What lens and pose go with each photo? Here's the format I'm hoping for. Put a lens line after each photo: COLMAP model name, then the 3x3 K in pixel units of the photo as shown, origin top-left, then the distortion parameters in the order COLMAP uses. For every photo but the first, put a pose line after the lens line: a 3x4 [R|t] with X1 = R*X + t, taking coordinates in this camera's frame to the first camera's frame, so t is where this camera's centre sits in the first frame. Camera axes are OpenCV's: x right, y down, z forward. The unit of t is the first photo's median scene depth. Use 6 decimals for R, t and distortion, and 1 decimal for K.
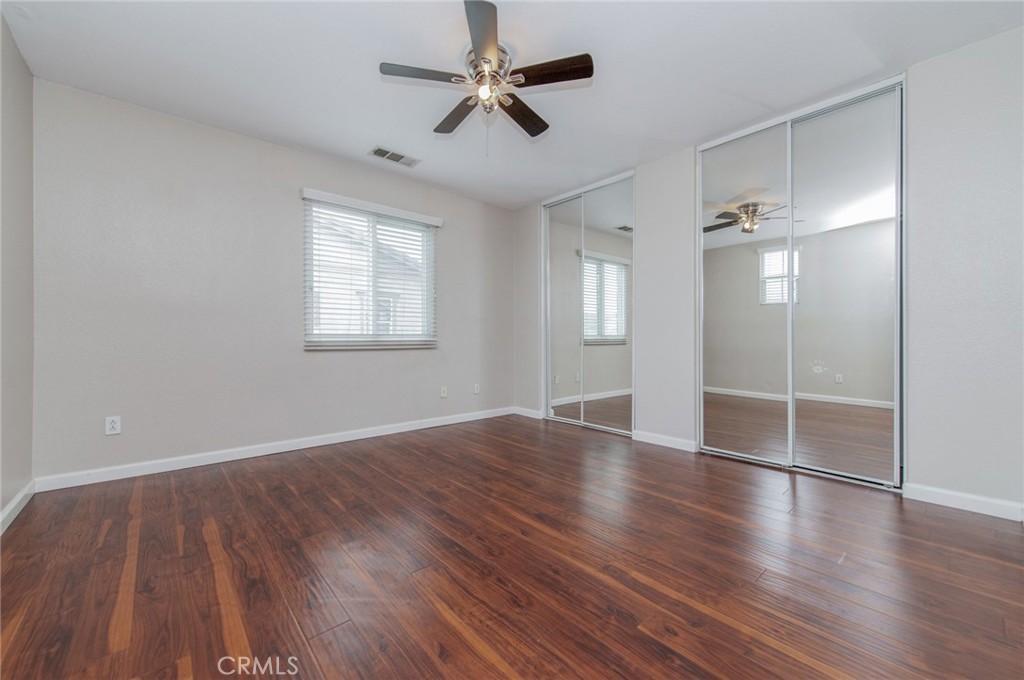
lens RADIAL K [[401.2, 0, 515.1], [0, 401.2, 336.7], [0, 0, 1]] dist [0.011715, -0.002690]
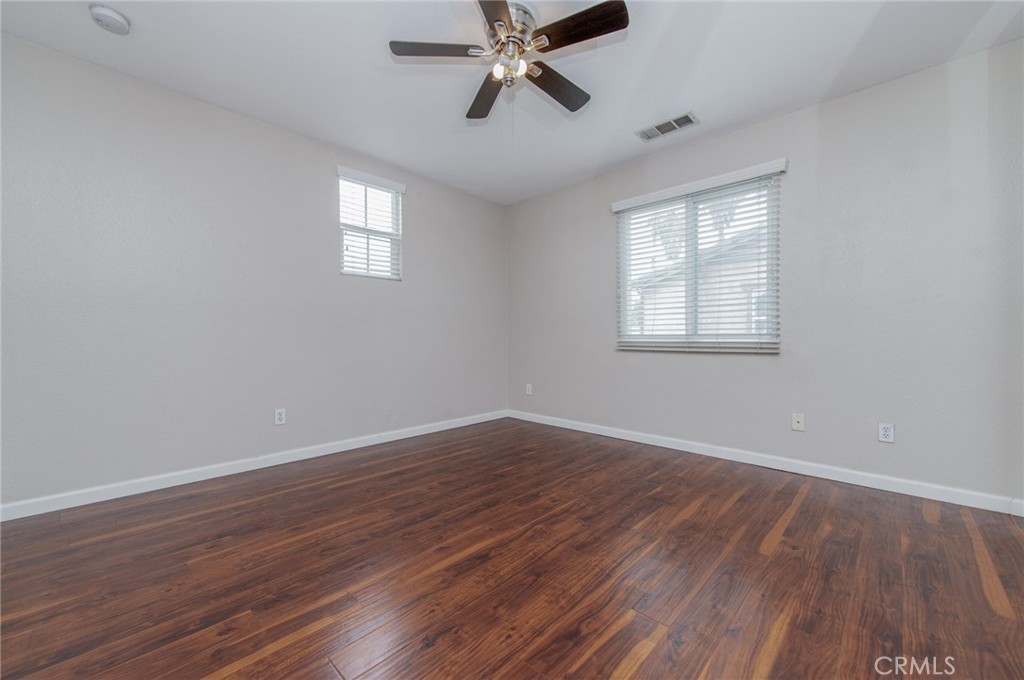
lens RADIAL K [[401.2, 0, 513.5], [0, 401.2, 341.3], [0, 0, 1]] dist [0.011715, -0.002690]
pose [[0.084813, 0.010160, -0.996345, 0.748221], [0.003829, 0.999937, 0.010522, -0.002848], [0.996390, -0.004708, 0.084768, 0.843829]]
